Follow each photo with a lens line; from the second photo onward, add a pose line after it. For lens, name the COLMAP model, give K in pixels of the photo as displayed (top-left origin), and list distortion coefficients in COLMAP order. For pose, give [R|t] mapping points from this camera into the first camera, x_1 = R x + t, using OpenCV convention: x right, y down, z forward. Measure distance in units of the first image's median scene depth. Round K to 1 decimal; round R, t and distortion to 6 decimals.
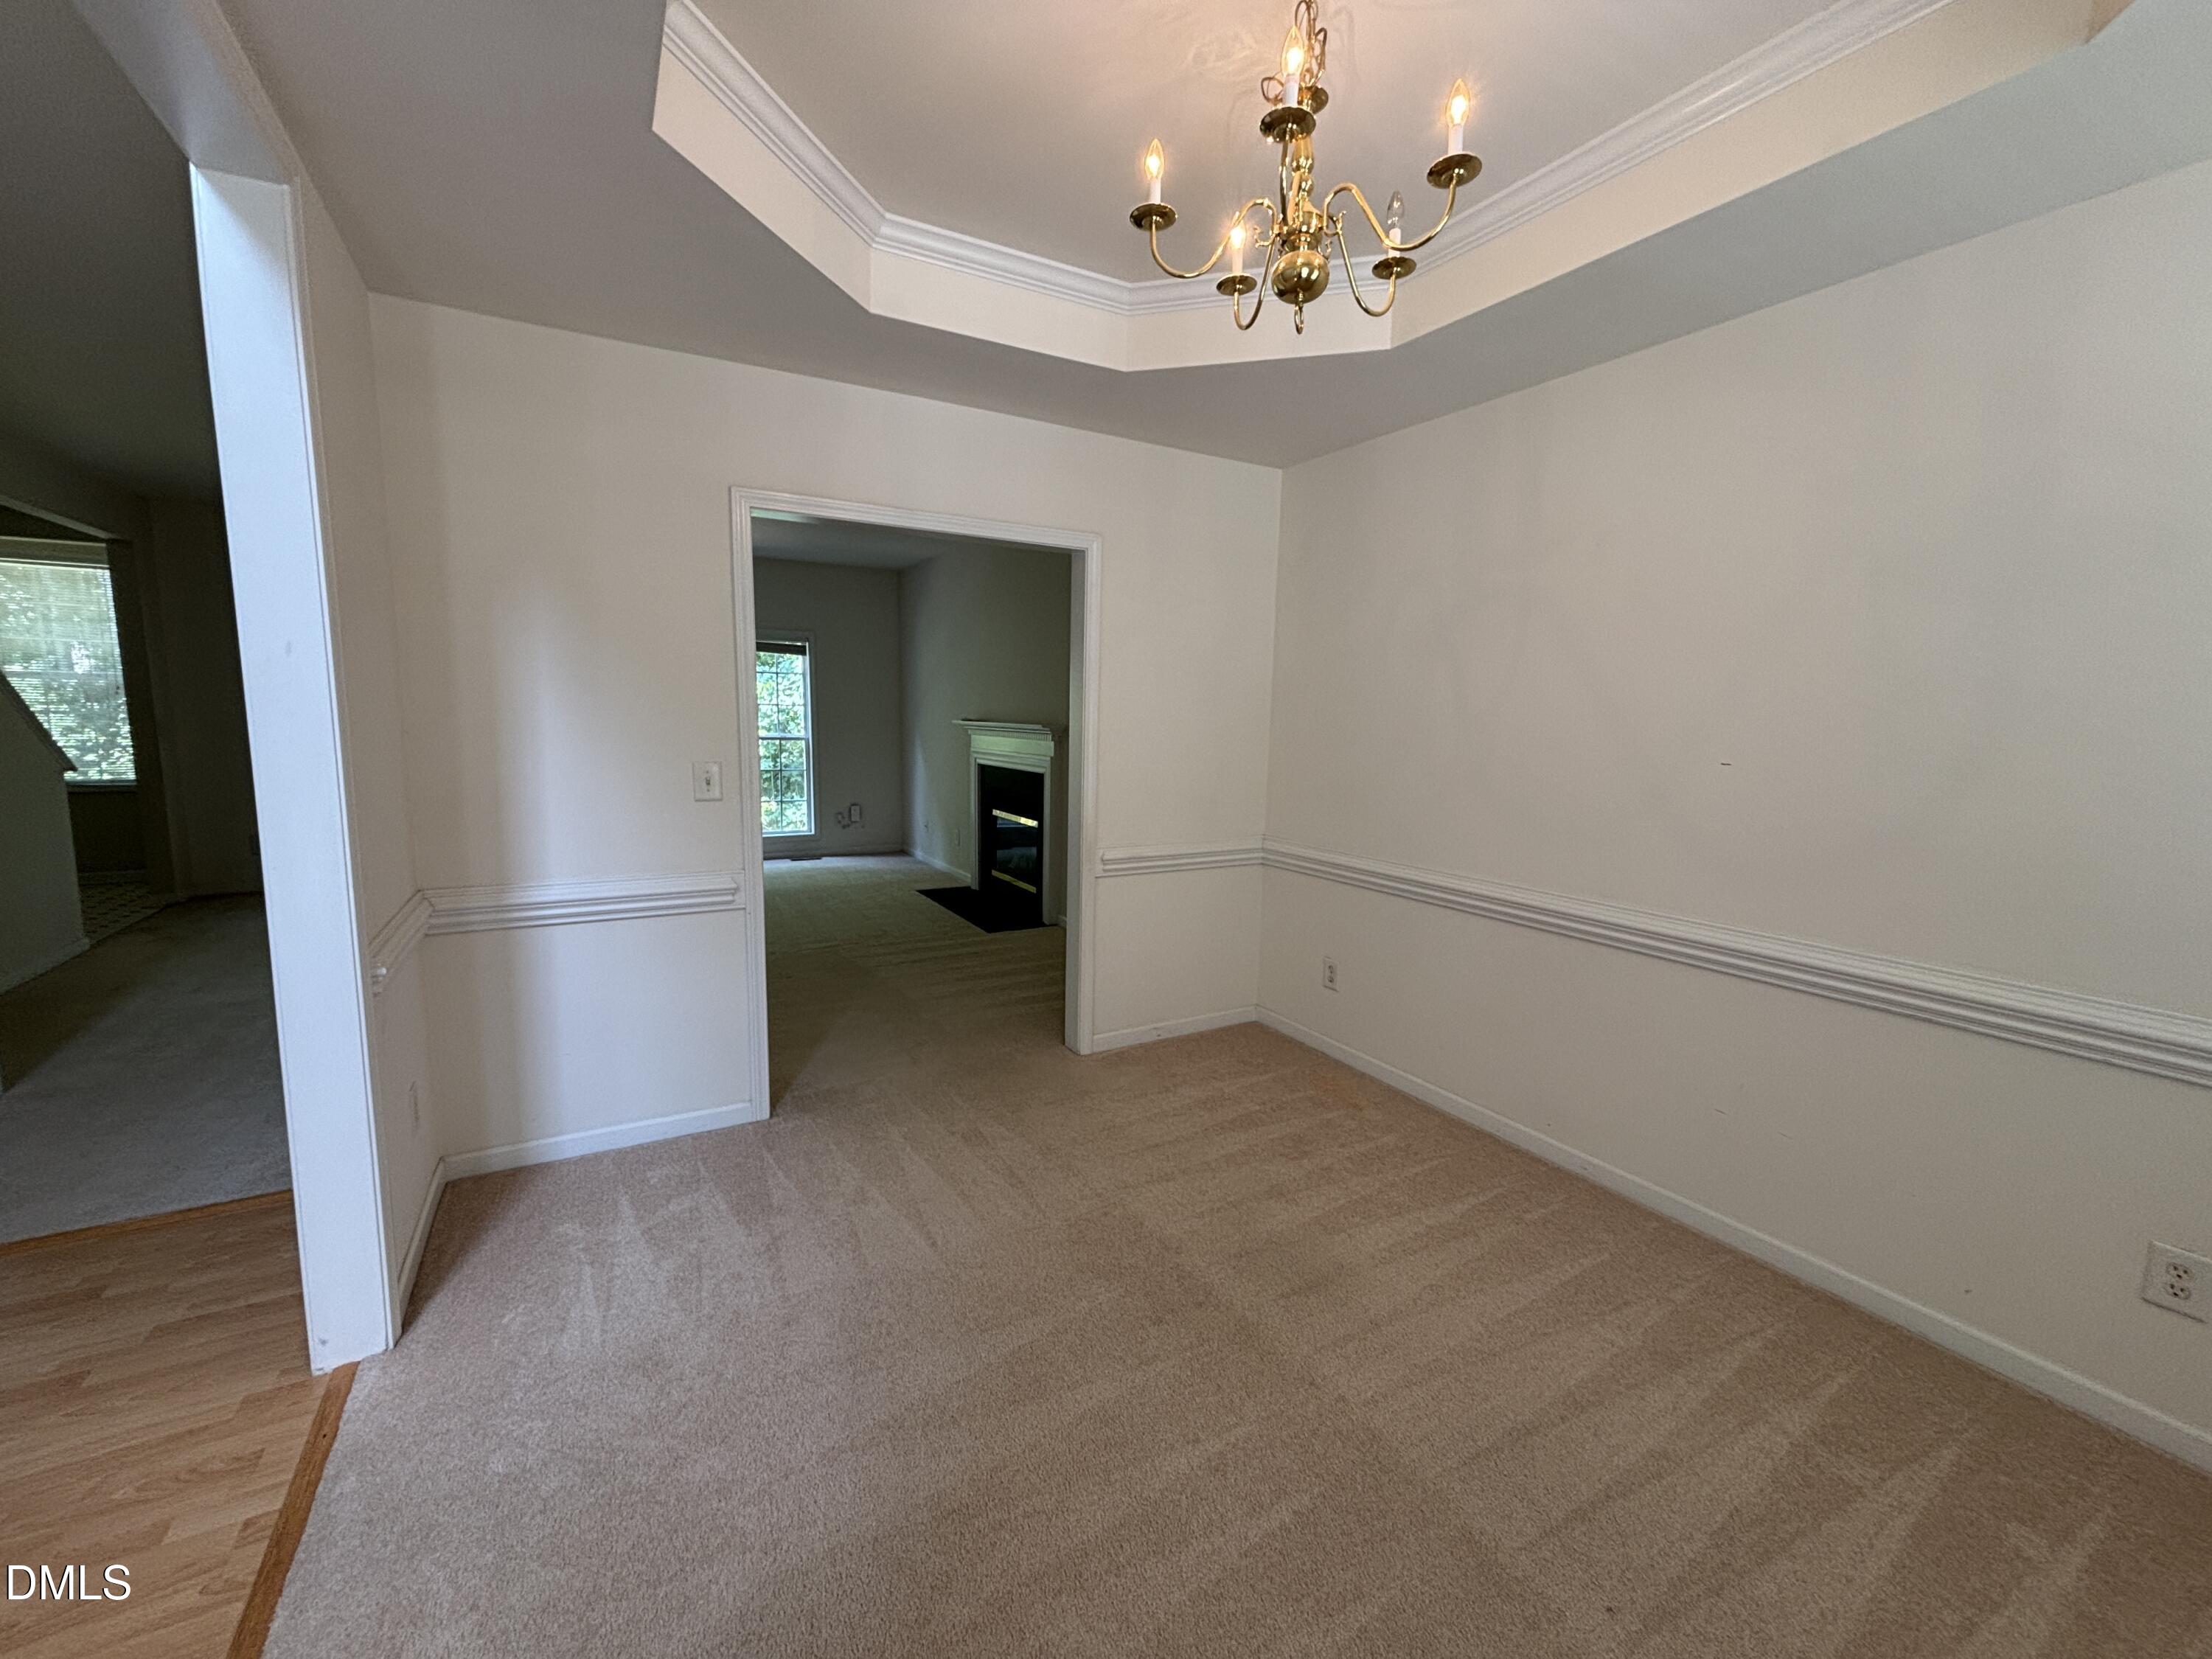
lens RADIAL K [[890.0, 0, 1108.2], [0, 890.0, 830.8], [0, 0, 1]] dist [-0.001202, -0.000594]
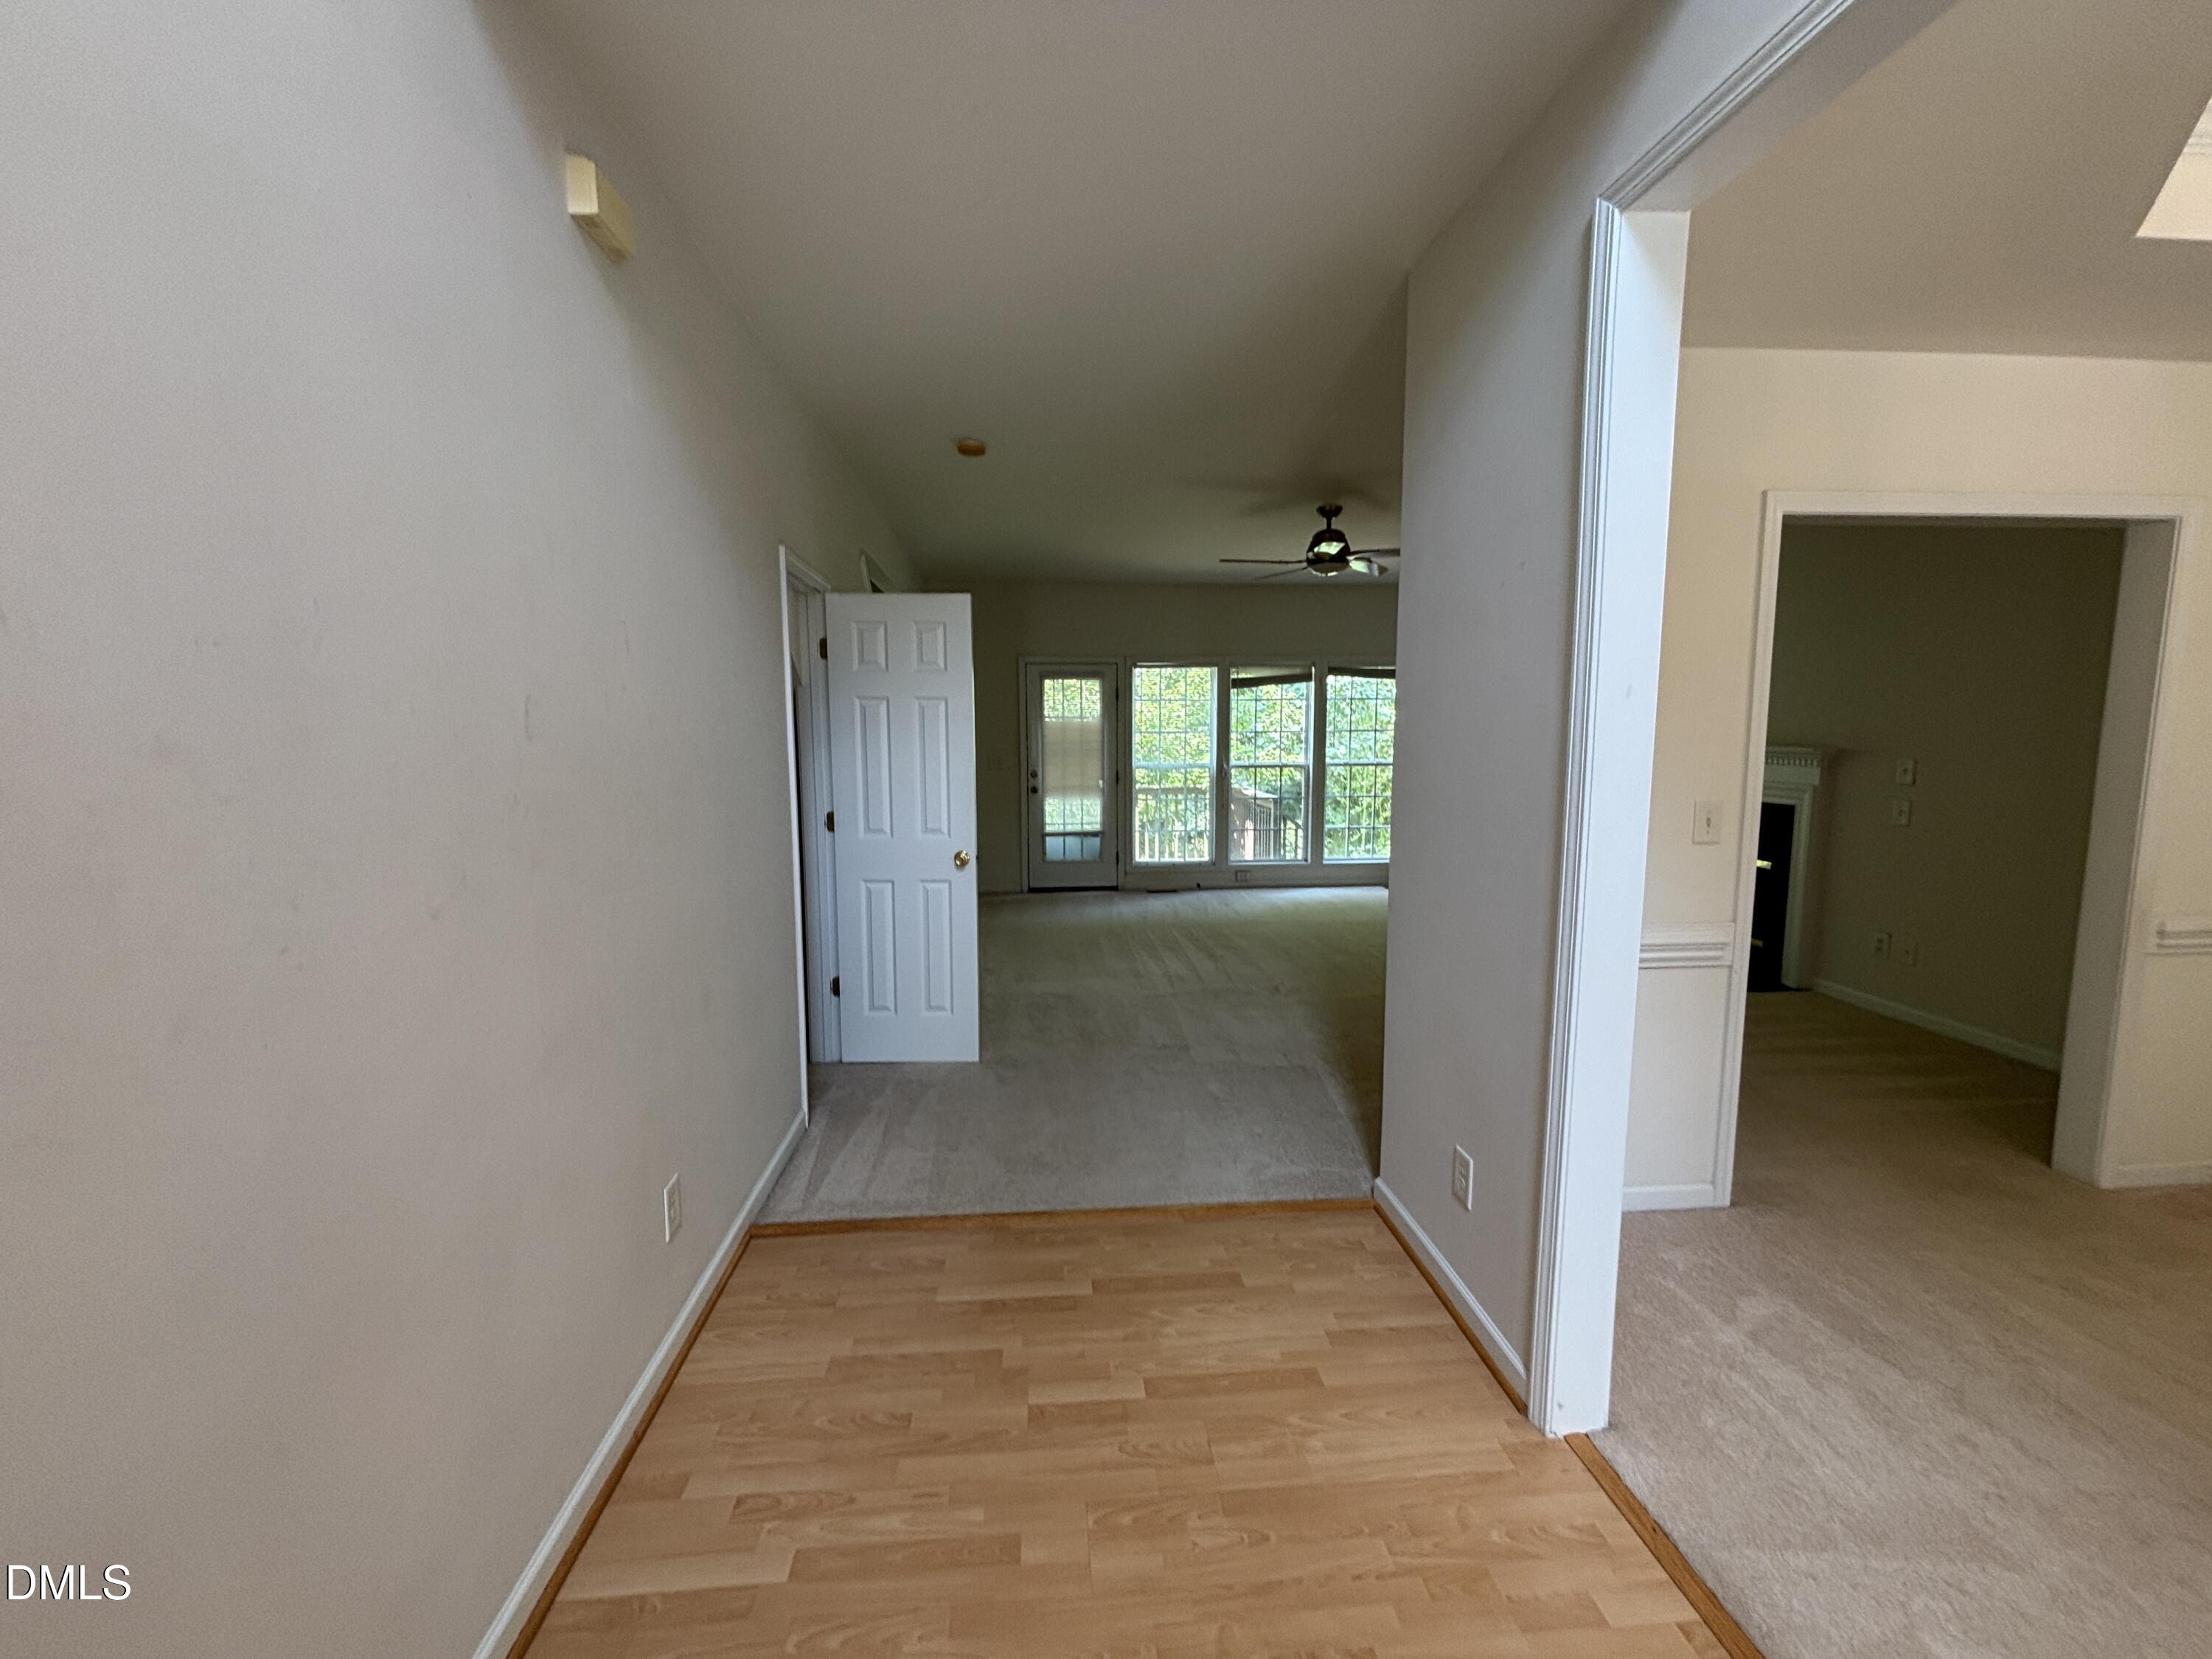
lens RADIAL K [[904.3, 0, 1113.4], [0, 904.3, 829.7], [0, 0, 1]] dist [-0.001070, -0.000201]
pose [[0.903657, 0.023986, -0.427585, -0.477876], [-0.035557, 0.999185, -0.019093, -0.006820], [0.426779, 0.032457, 0.903773, -0.059586]]
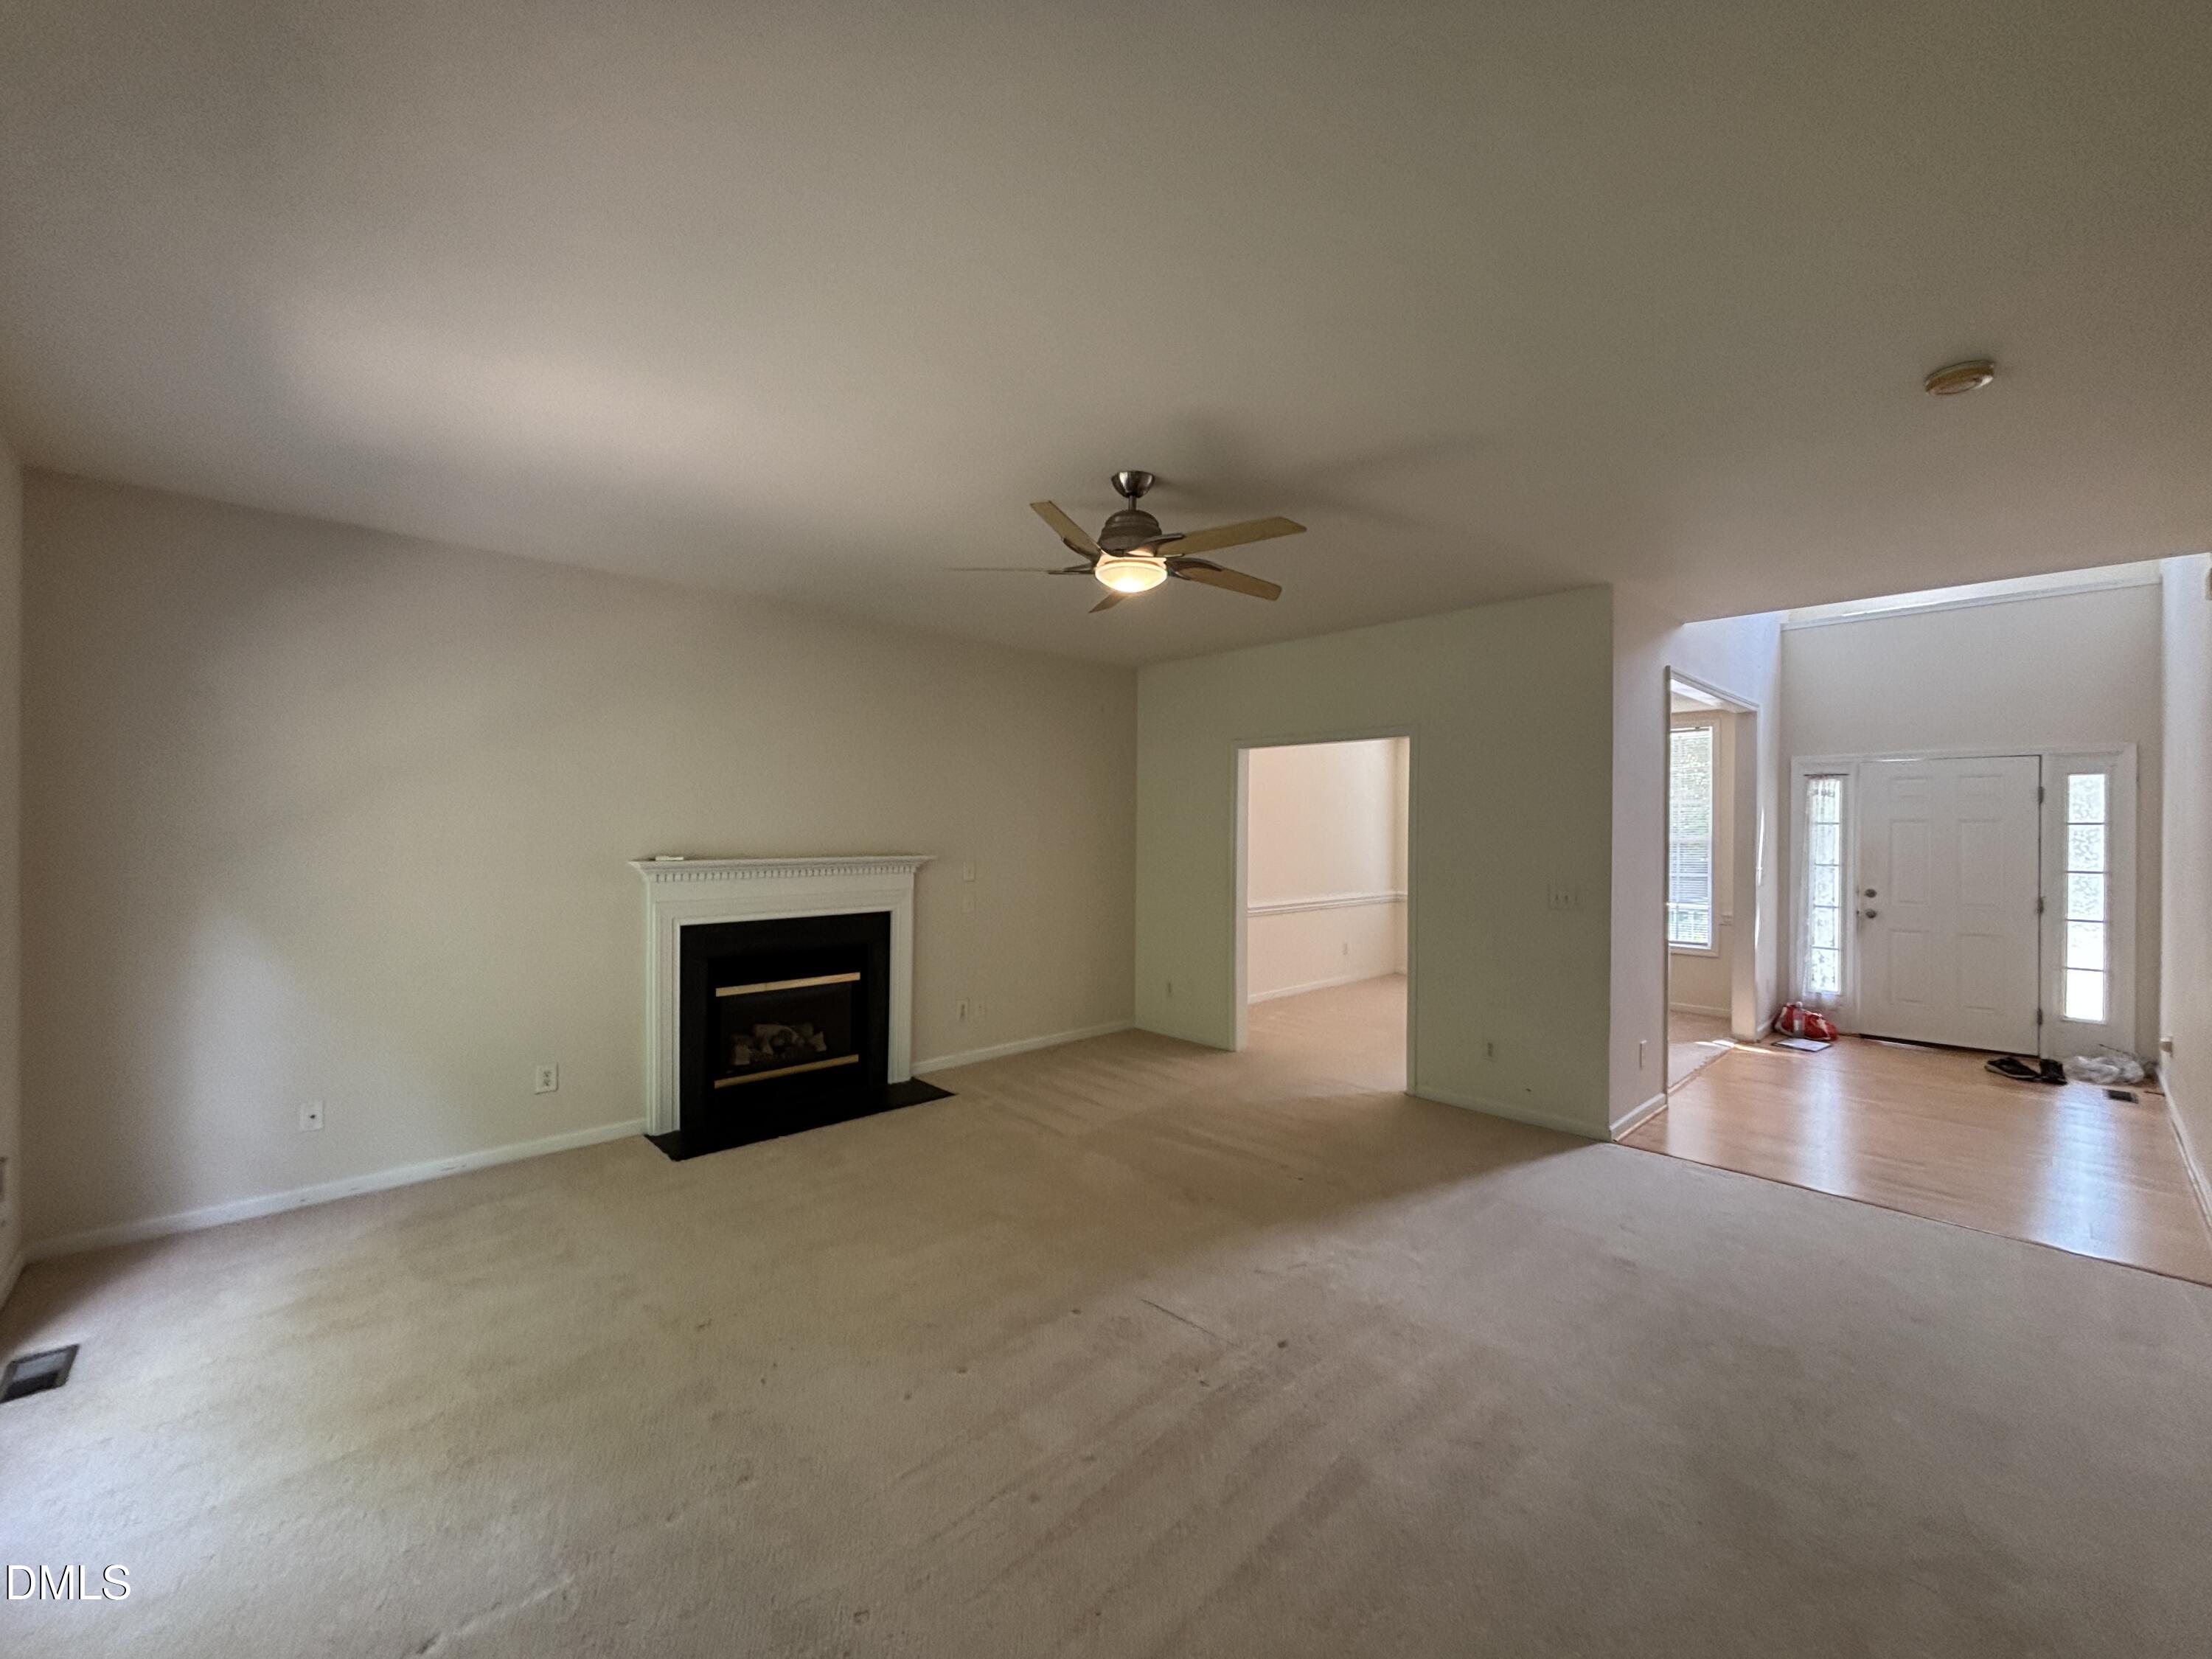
lens RADIAL K [[892.9, 0, 1100.0], [0, 892.9, 835.3], [0, 0, 1]] dist [-0.000996, -0.000352]
pose [[-0.235722, -0.028569, 0.971400, -1.621787], [0.113159, 0.991962, 0.056633, -0.276407], [-0.965210, 0.123272, -0.230595, 1.644689]]
